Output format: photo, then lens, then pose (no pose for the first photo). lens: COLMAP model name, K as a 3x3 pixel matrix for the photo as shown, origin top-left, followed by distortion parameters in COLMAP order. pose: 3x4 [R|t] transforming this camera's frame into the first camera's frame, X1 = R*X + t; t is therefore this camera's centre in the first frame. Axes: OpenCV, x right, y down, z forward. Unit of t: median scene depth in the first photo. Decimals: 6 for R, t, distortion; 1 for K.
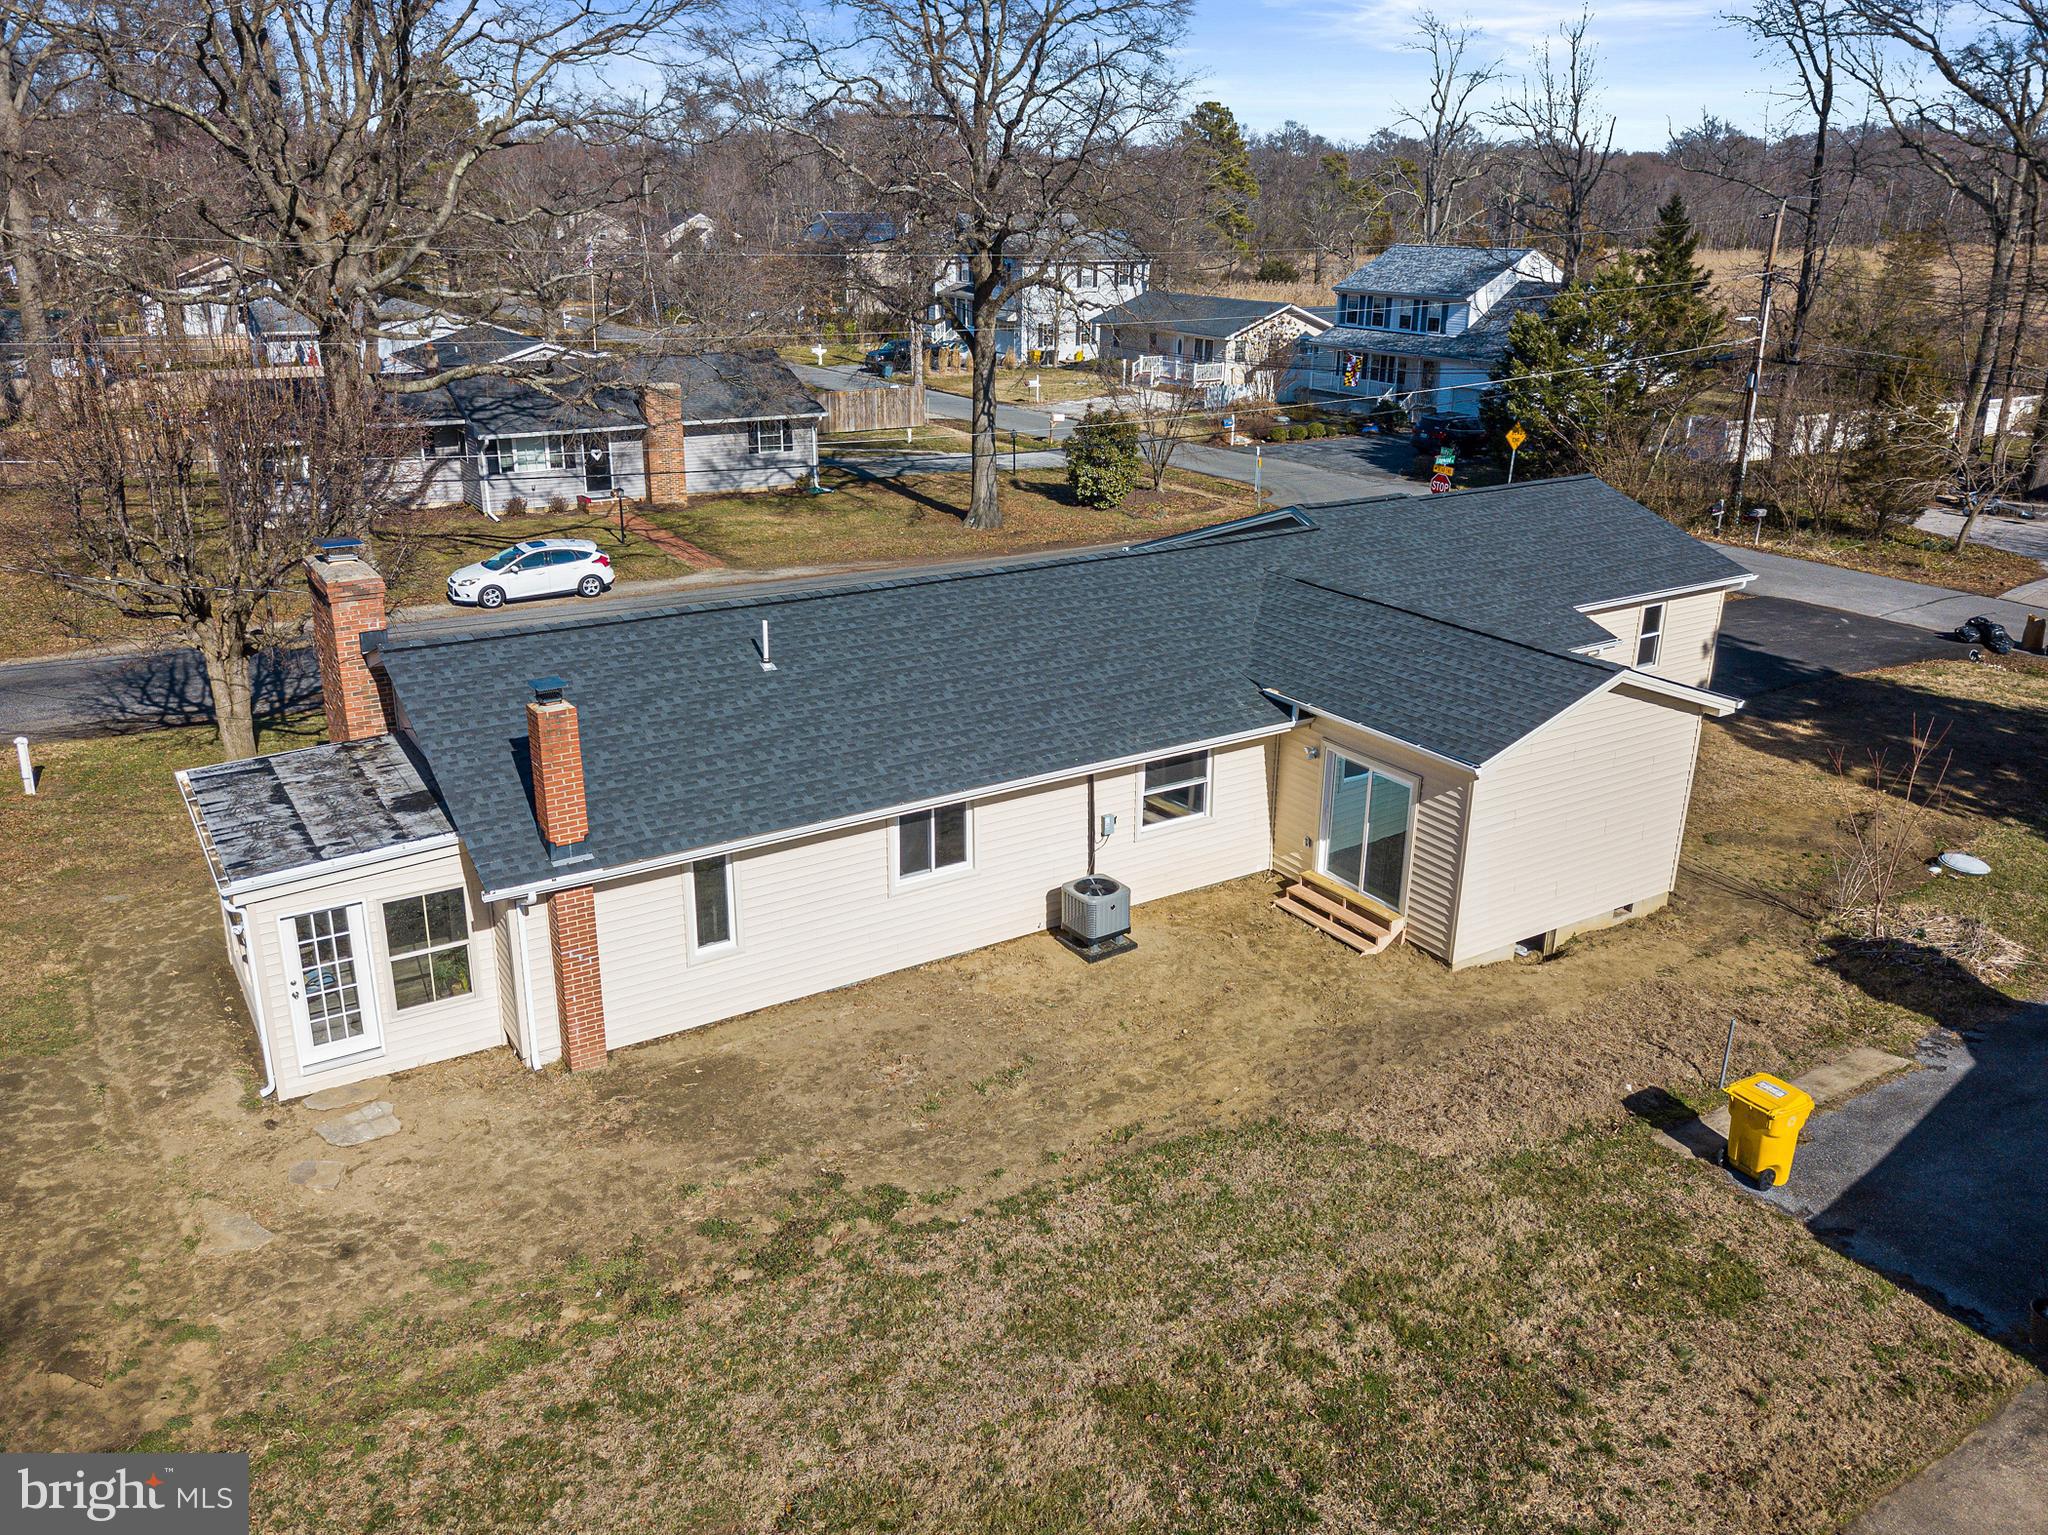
lens RADIAL K [[1555.7, 0, 1009.2], [0, 1555.7, 761.3], [0, 0, 1]] dist [0.023845, 0.003059]
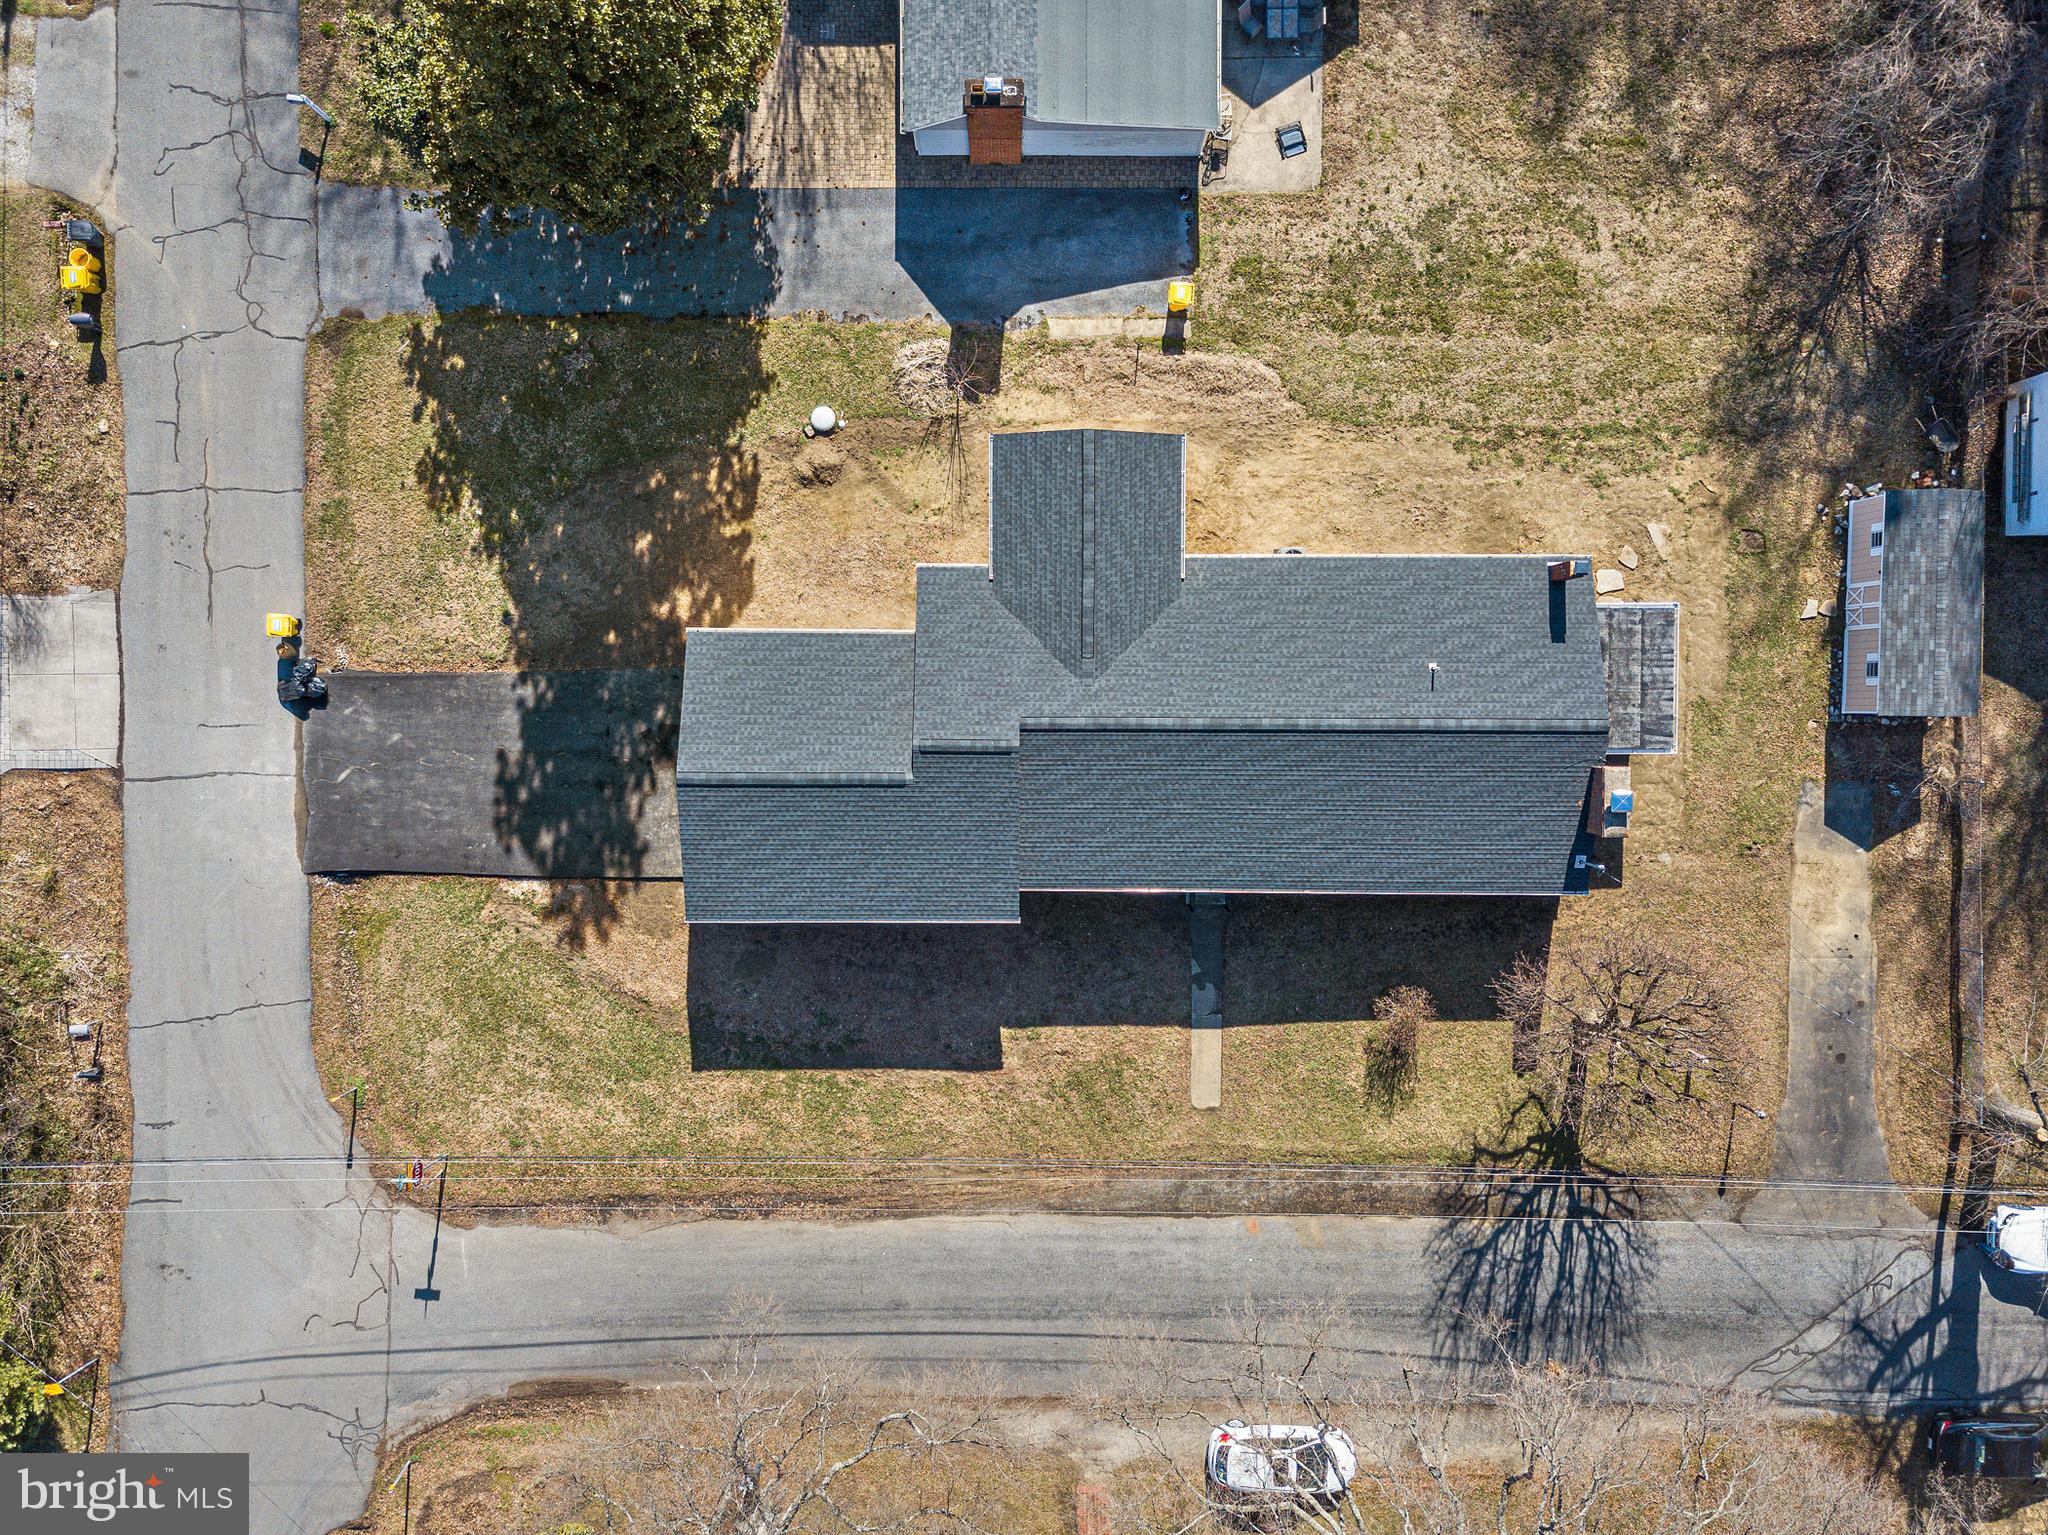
lens RADIAL K [[1489.2, 0, 1024.0], [0, 1489.2, 767.5], [0, 0, 1]] dist [0.031941, 0.002797]
pose [[-0.845872, -0.533185, -0.014624, 0.261375], [0.180205, -0.311475, 0.933011, -2.099854], [-0.502023, 0.786573, 0.359551, 0.708350]]
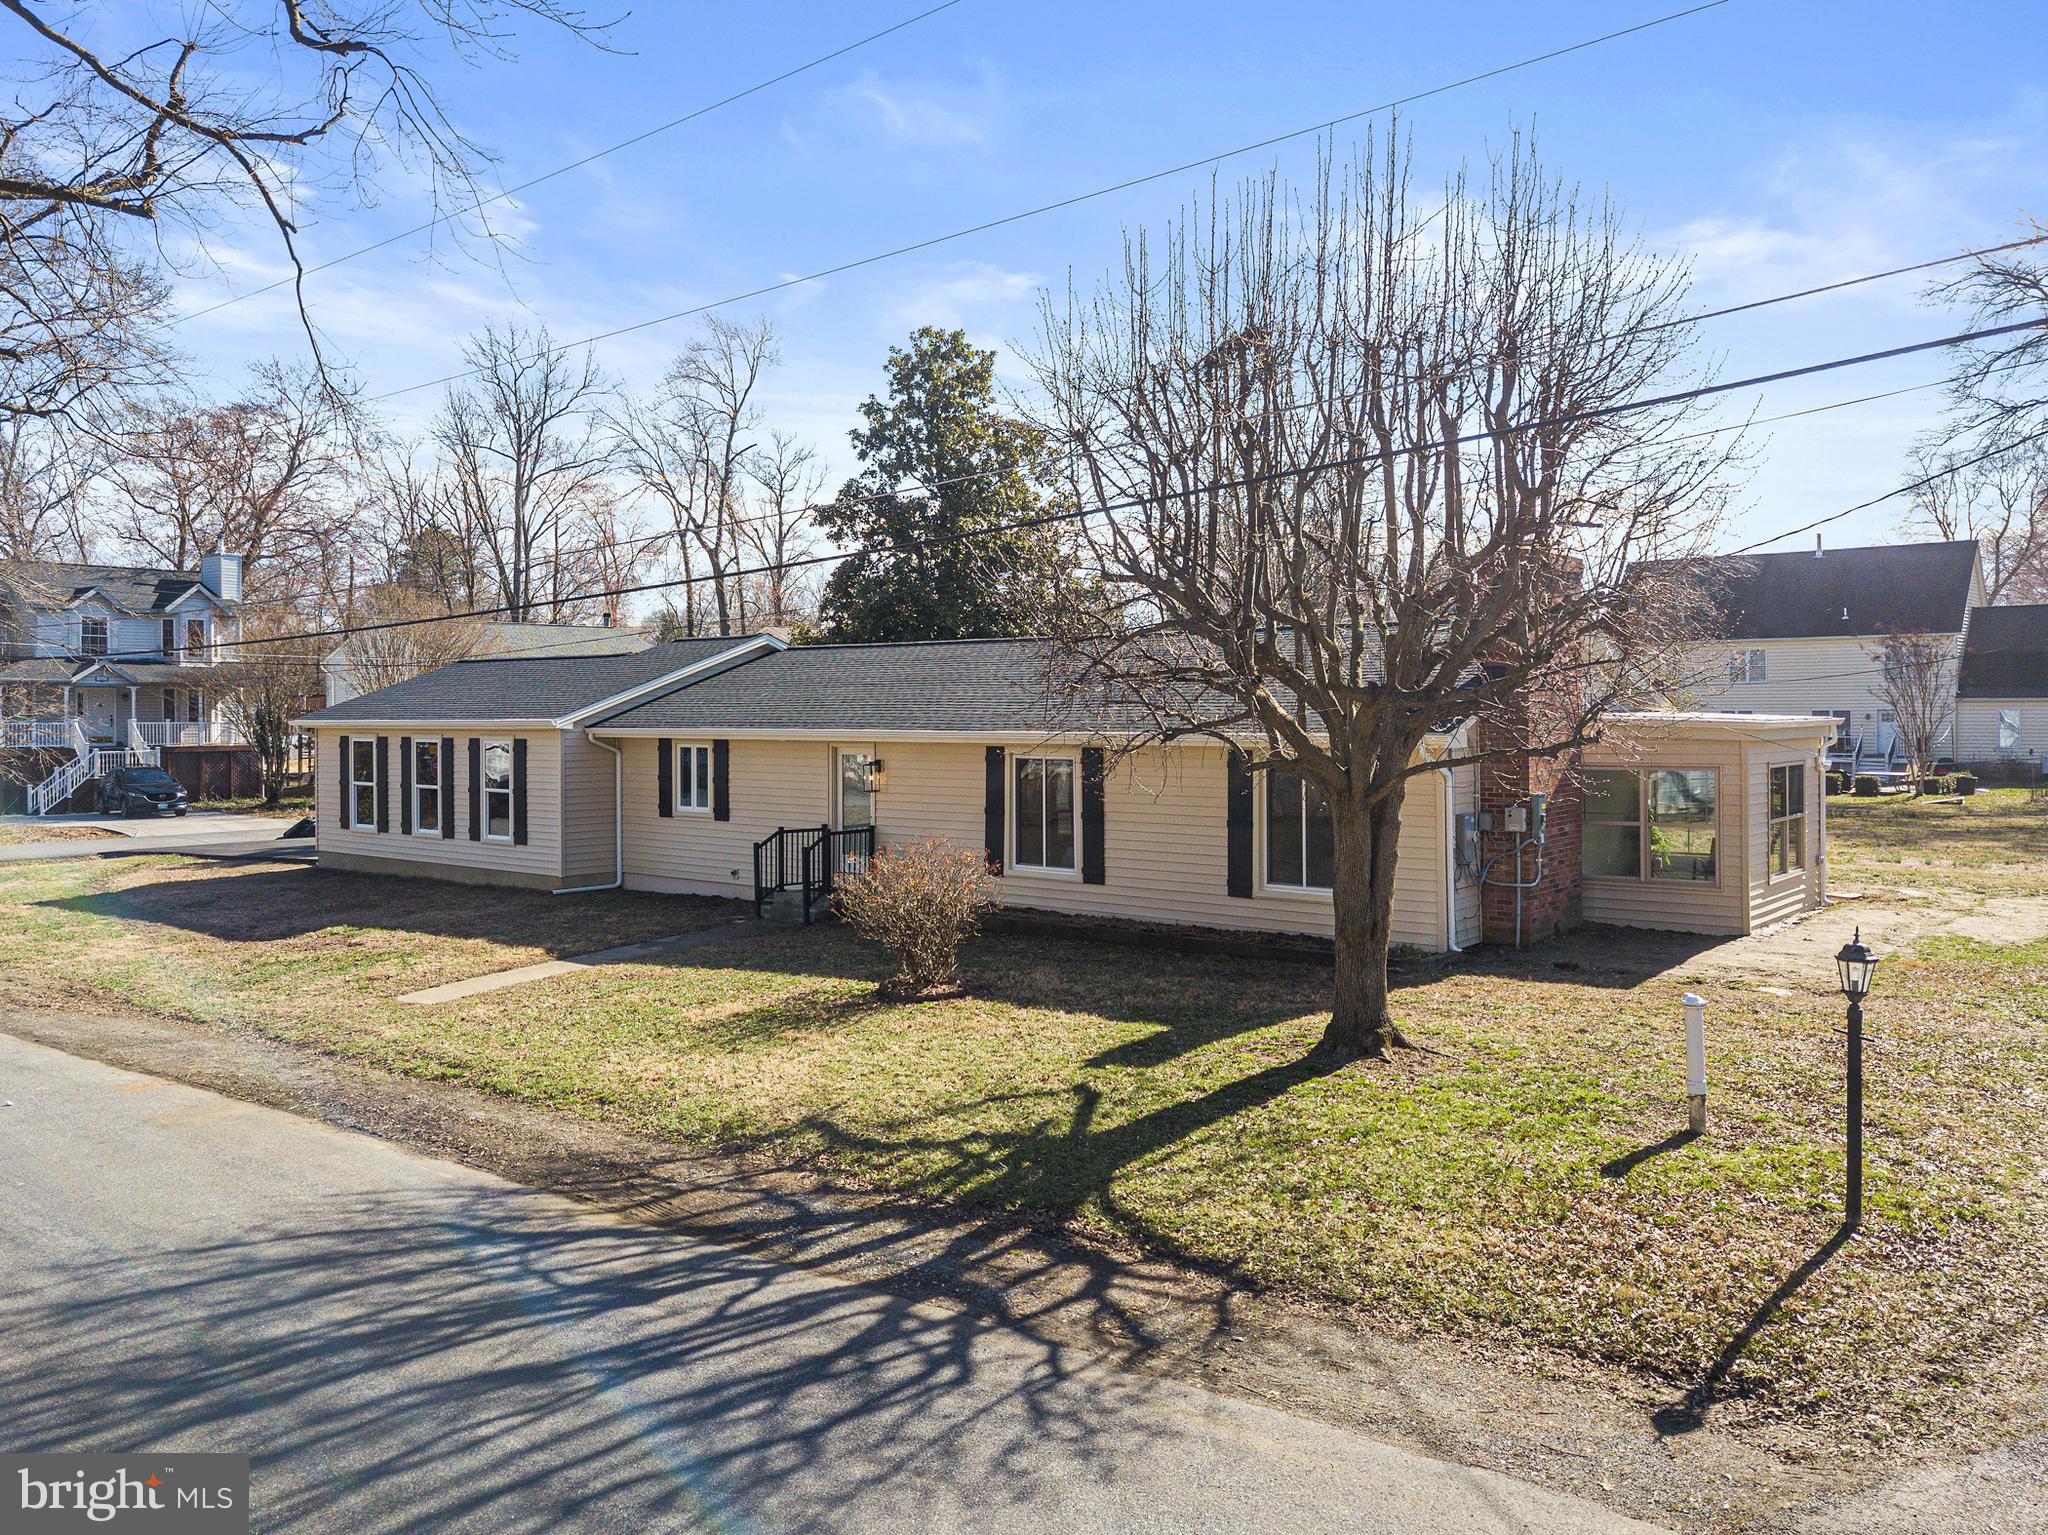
lens RADIAL K [[1555.7, 0, 1009.2], [0, 1555.7, 761.3], [0, 0, 1]] dist [0.023845, 0.003059]
pose [[-0.328205, -0.042936, 0.943630, -1.292091], [0.316661, 0.936161, 0.152734, -0.271798], [-0.889948, 0.348939, -0.293657, 1.691632]]
